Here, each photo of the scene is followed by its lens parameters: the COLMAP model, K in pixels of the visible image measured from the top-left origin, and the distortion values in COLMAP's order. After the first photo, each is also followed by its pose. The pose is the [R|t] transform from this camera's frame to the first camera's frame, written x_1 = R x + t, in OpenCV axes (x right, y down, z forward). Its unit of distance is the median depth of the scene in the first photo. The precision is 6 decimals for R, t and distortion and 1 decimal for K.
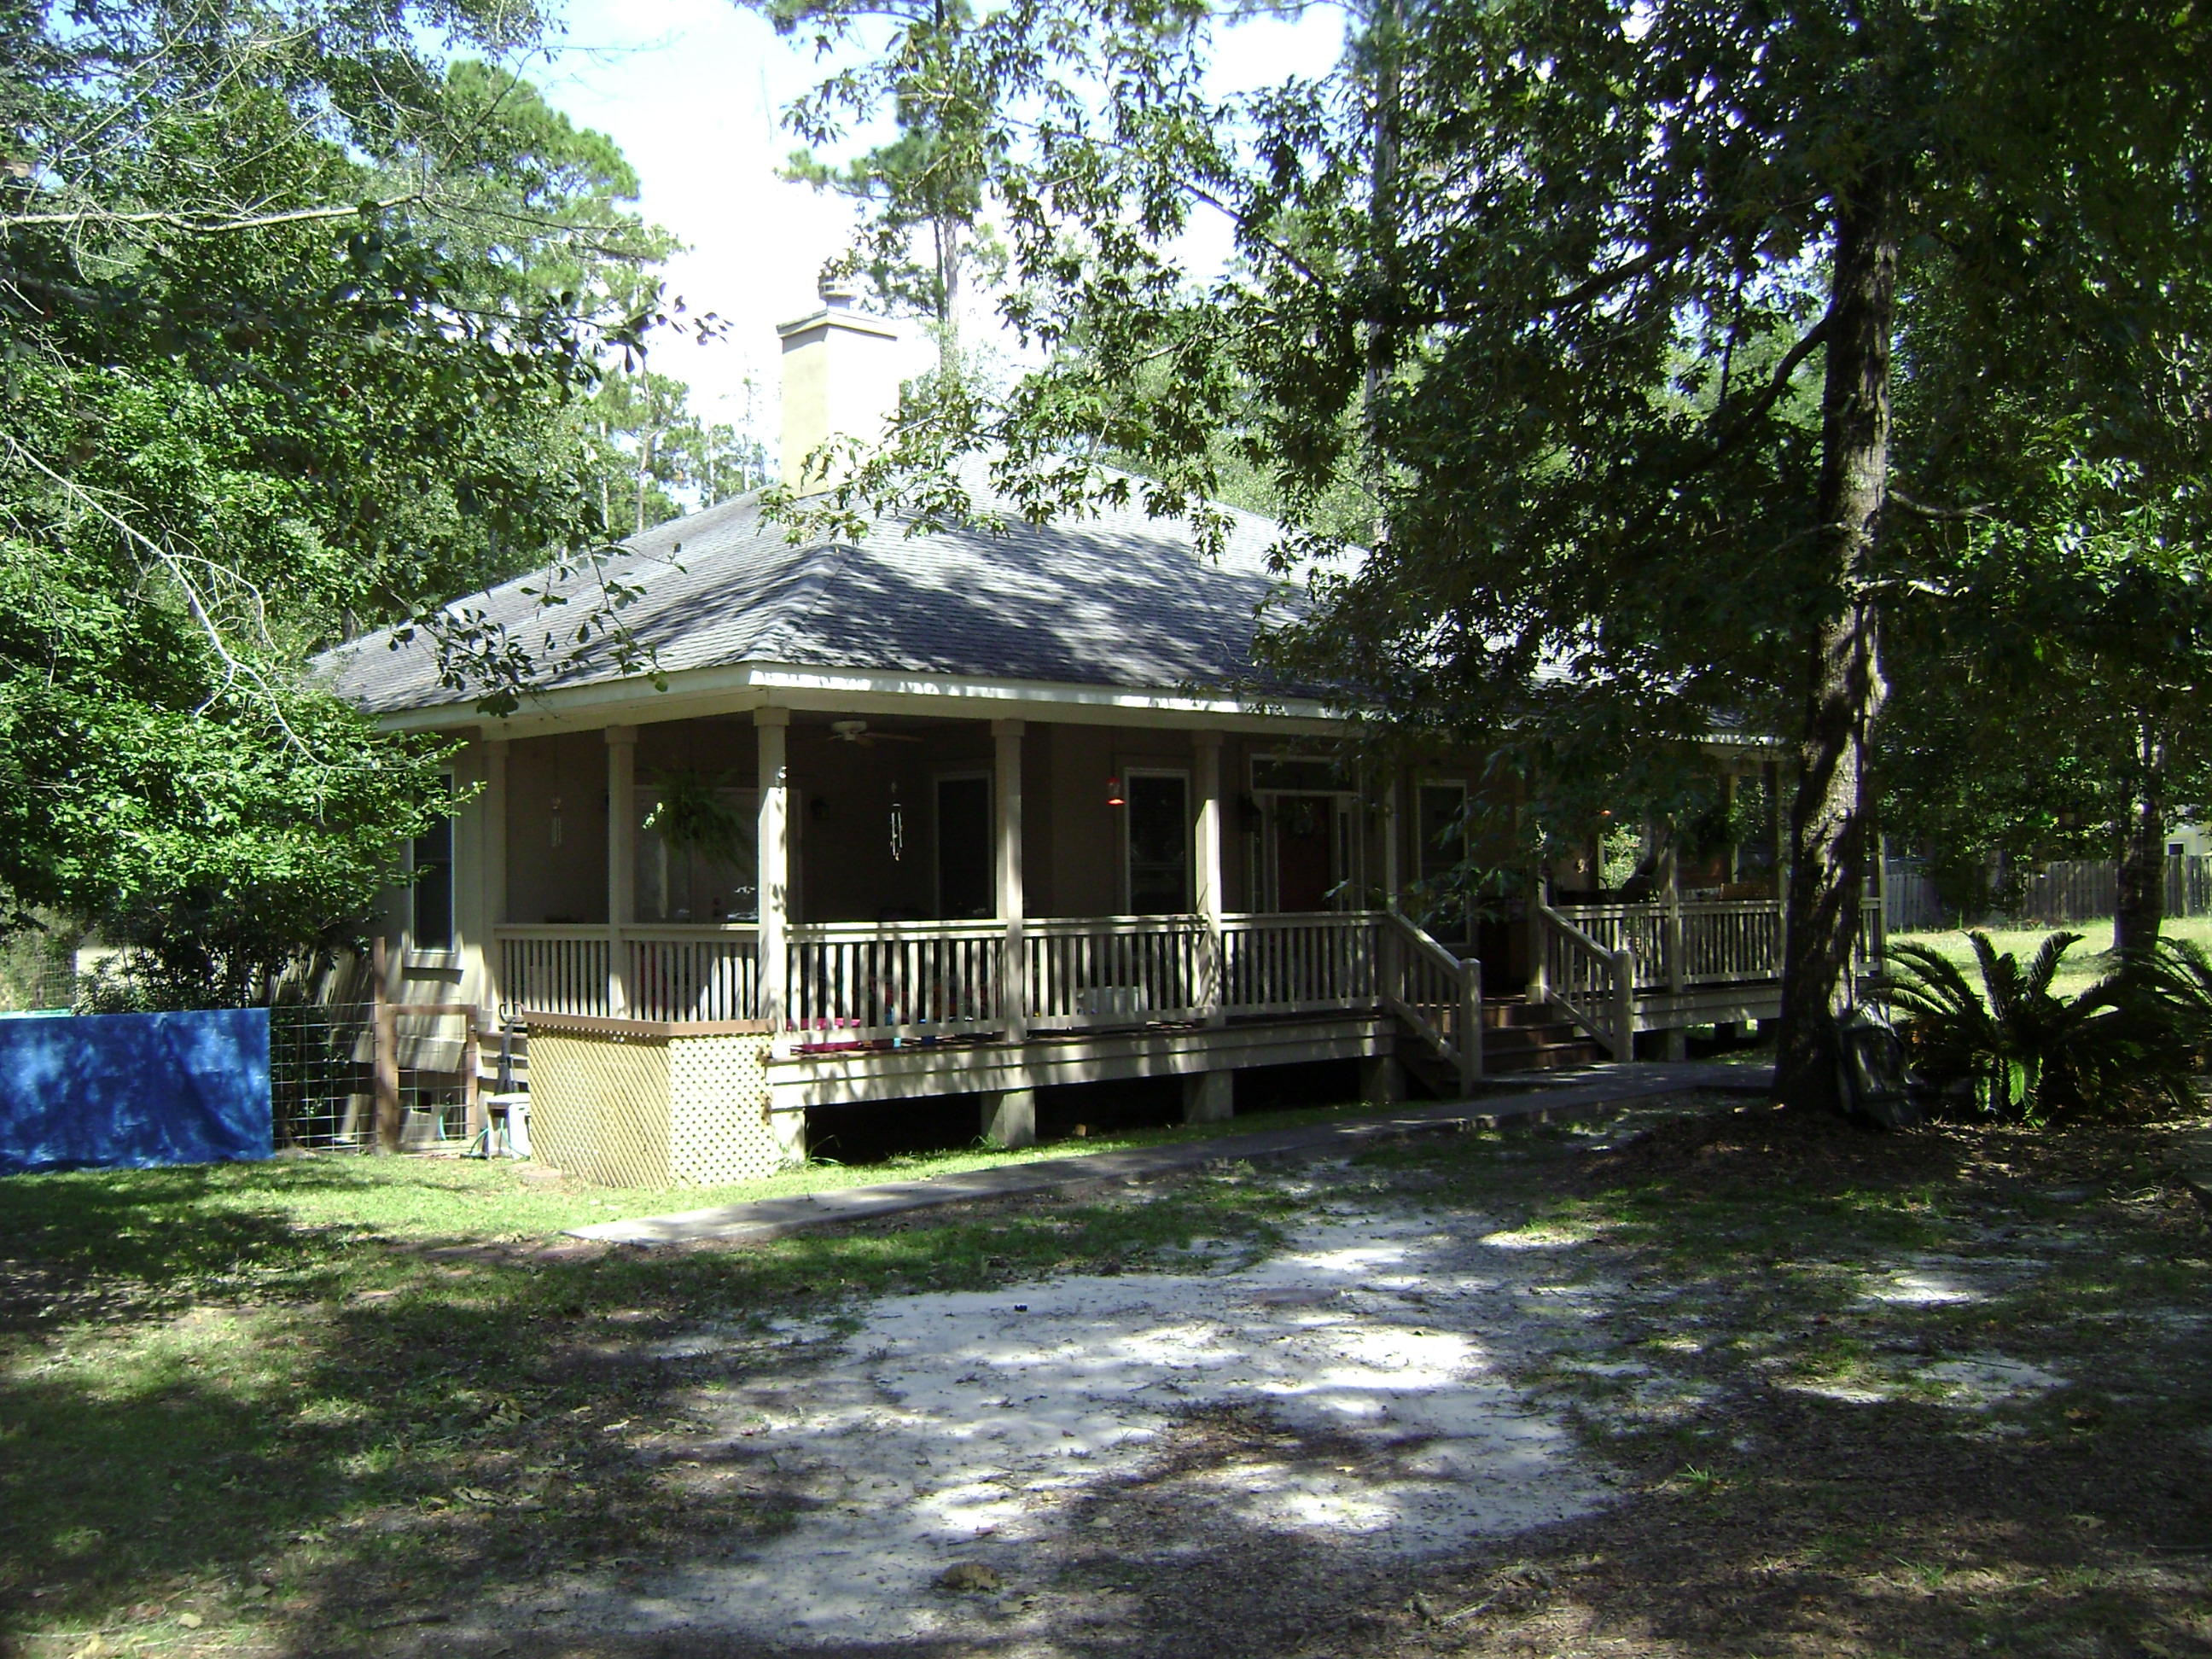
lens RADIAL K [[2336.3, 0, 1099.5], [0, 2336.3, 788.4], [0, 0, 1]] dist [-0.150853, 0.117138]
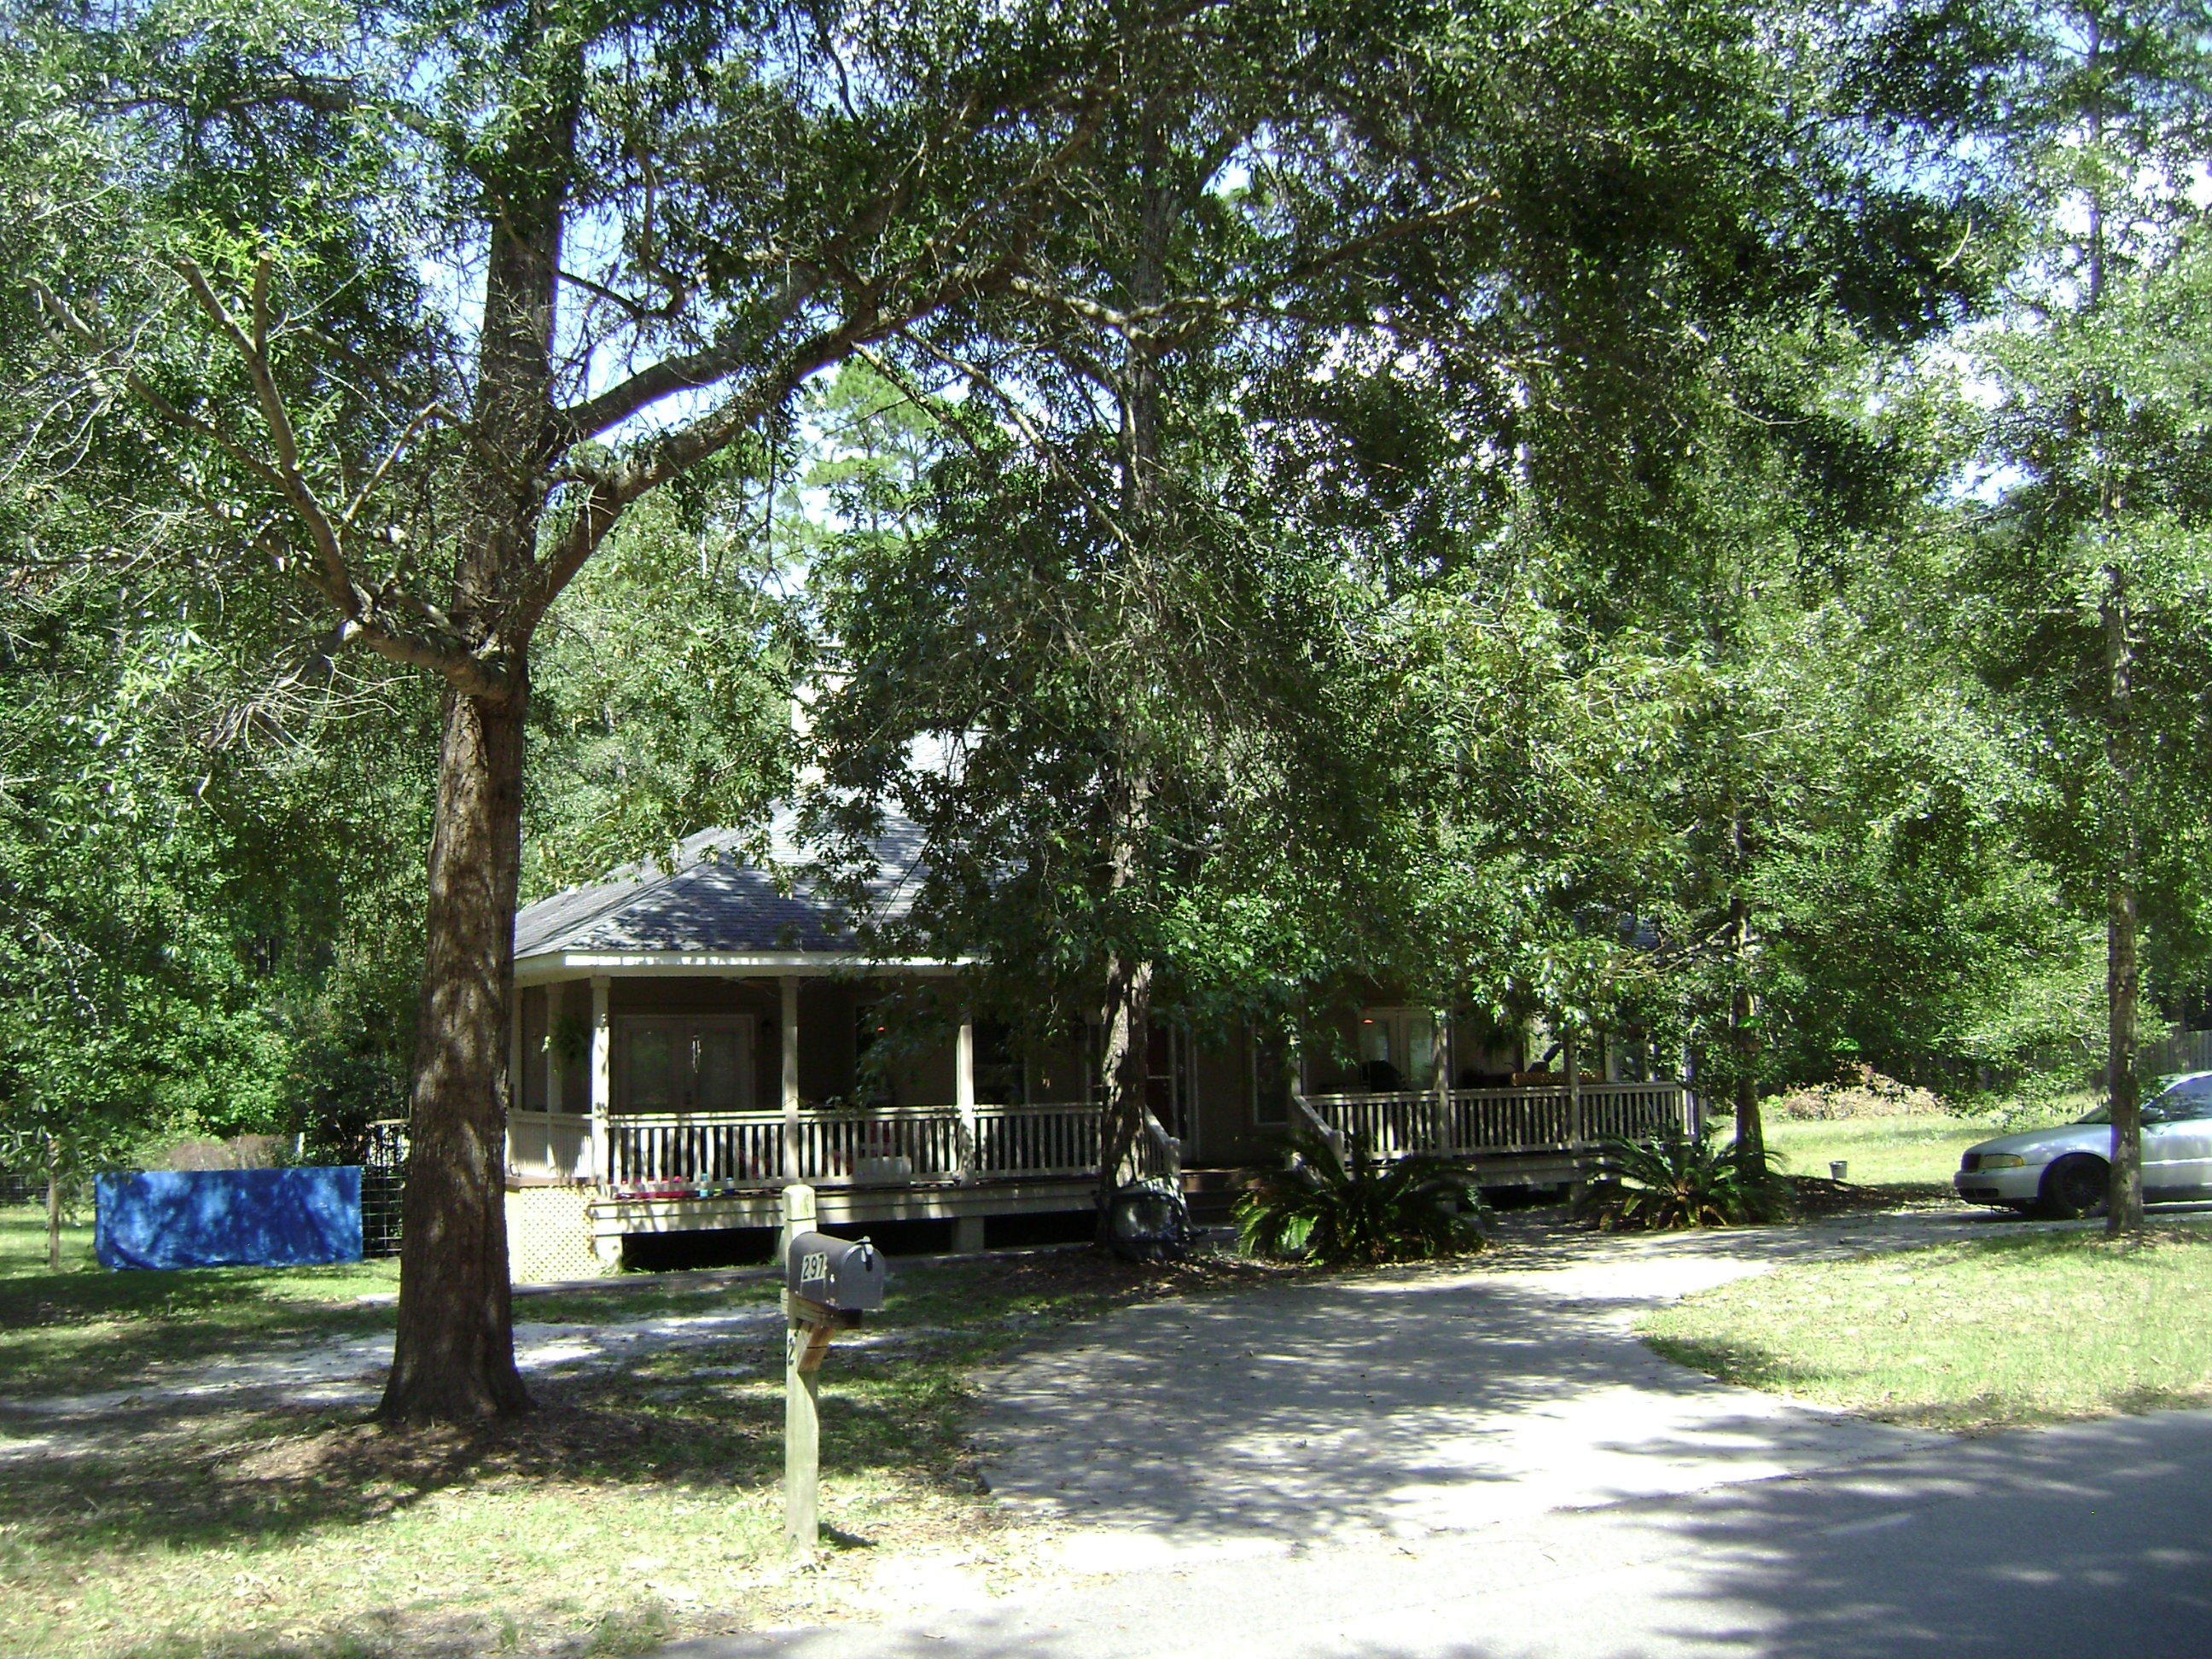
lens RADIAL K [[2336.3, 0, 1099.5], [0, 2336.3, 788.4], [0, 0, 1]] dist [-0.150853, 0.117138]
pose [[0.963226, -0.037034, -0.266127, 0.571817], [0.019809, 0.997548, -0.067118, -0.047179], [0.267960, 0.059378, 0.961599, -0.392228]]
